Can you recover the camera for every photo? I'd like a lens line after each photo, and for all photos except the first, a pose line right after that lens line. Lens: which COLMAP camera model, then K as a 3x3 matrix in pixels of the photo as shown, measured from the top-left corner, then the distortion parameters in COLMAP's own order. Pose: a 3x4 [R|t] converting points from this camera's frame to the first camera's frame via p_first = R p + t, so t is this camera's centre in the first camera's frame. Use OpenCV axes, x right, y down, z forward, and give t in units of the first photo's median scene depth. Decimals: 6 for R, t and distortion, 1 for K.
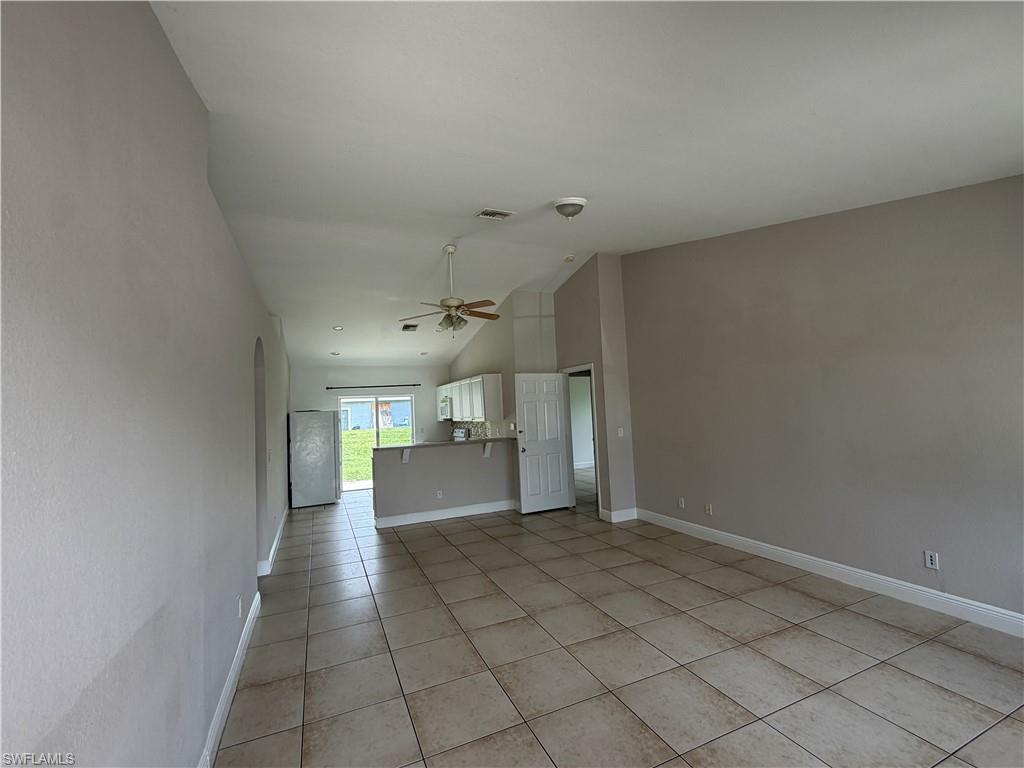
lens RADIAL K [[446.4, 0, 510.4], [0, 446.4, 385.9], [0, 0, 1]] dist [-0.002211, -0.000532]
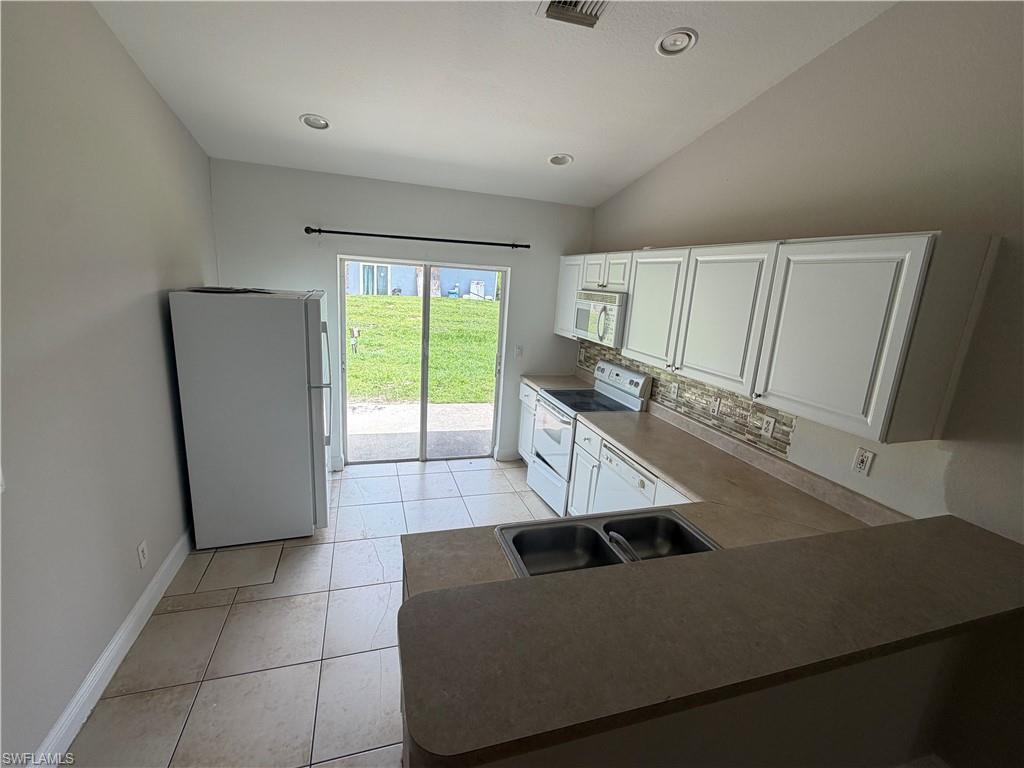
lens RADIAL K [[446.4, 0, 511.7], [0, 446.4, 383.9], [0, 0, 1]] dist [-0.002211, -0.000532]
pose [[0.989248, 0.129512, -0.067934, -0.236830], [-0.105129, 0.952656, 0.285297, 0.003901], [0.101667, -0.275088, 0.956028, 0.767549]]
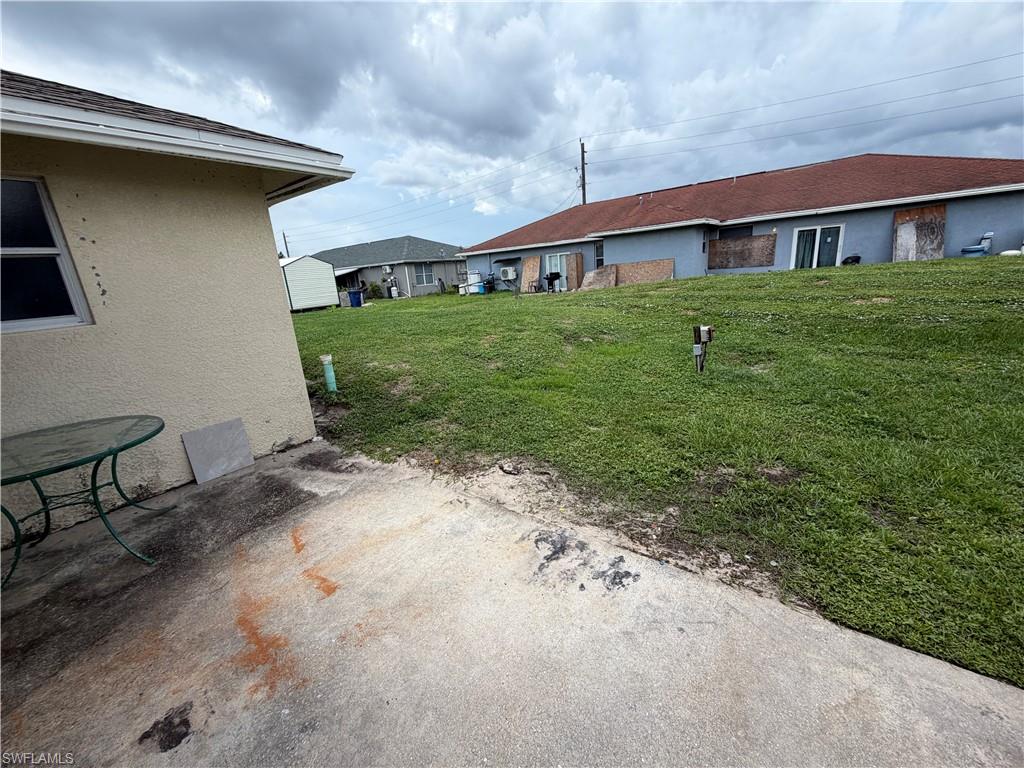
lens RADIAL K [[410.6, 0, 508.5], [0, 410.6, 381.7], [0, 0, 1]] dist [-0.003007, -0.000037]
pose [[0.499649, 0.220727, -0.837634, -0.394458], [0.110614, 0.942816, 0.314425, 0.117621], [0.859136, -0.249757, 0.446661, 1.469255]]
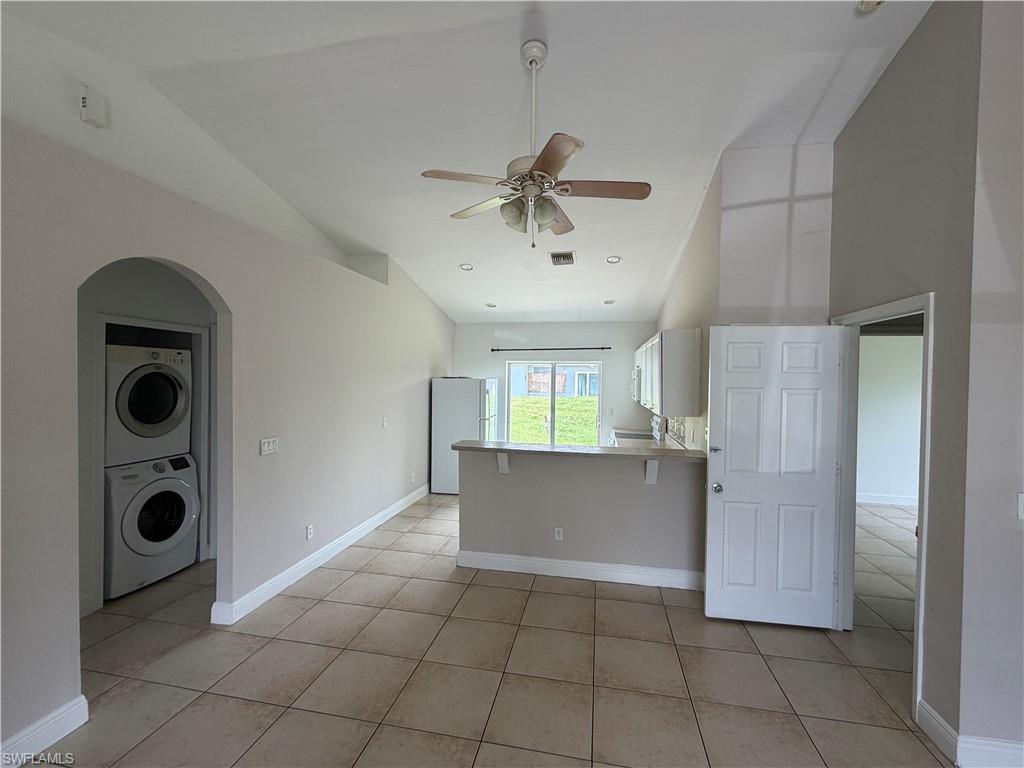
lens RADIAL K [[446.4, 0, 507.9], [0, 446.4, 386.3], [0, 0, 1]] dist [-0.002211, -0.000532]
pose [[0.817829, 0.066389, -0.571619, 0.101087], [-0.019446, 0.995944, 0.087849, -0.001477], [0.575132, -0.060730, 0.815803, 0.450556]]
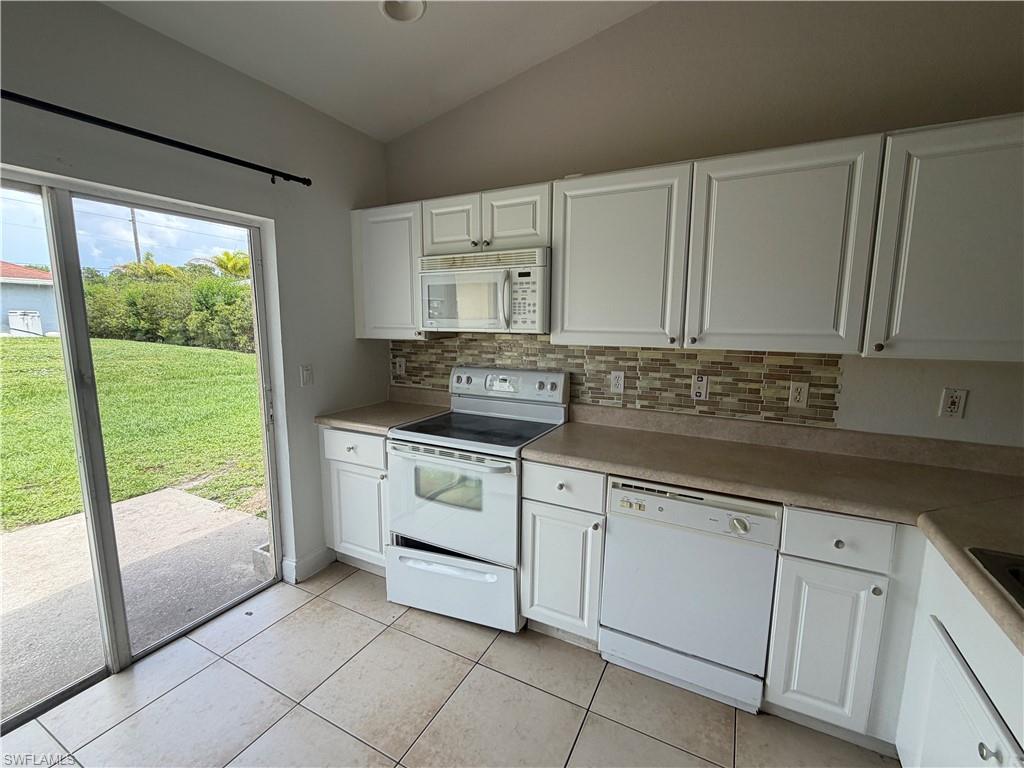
lens RADIAL K [[446.4, 0, 502.8], [0, 446.4, 382.5], [0, 0, 1]] dist [-0.002211, -0.000532]
pose [[0.776748, -0.040987, 0.628477, -0.376550], [-0.075116, 0.984728, 0.157058, 0.078077], [-0.625316, -0.169204, 0.761807, 1.020814]]
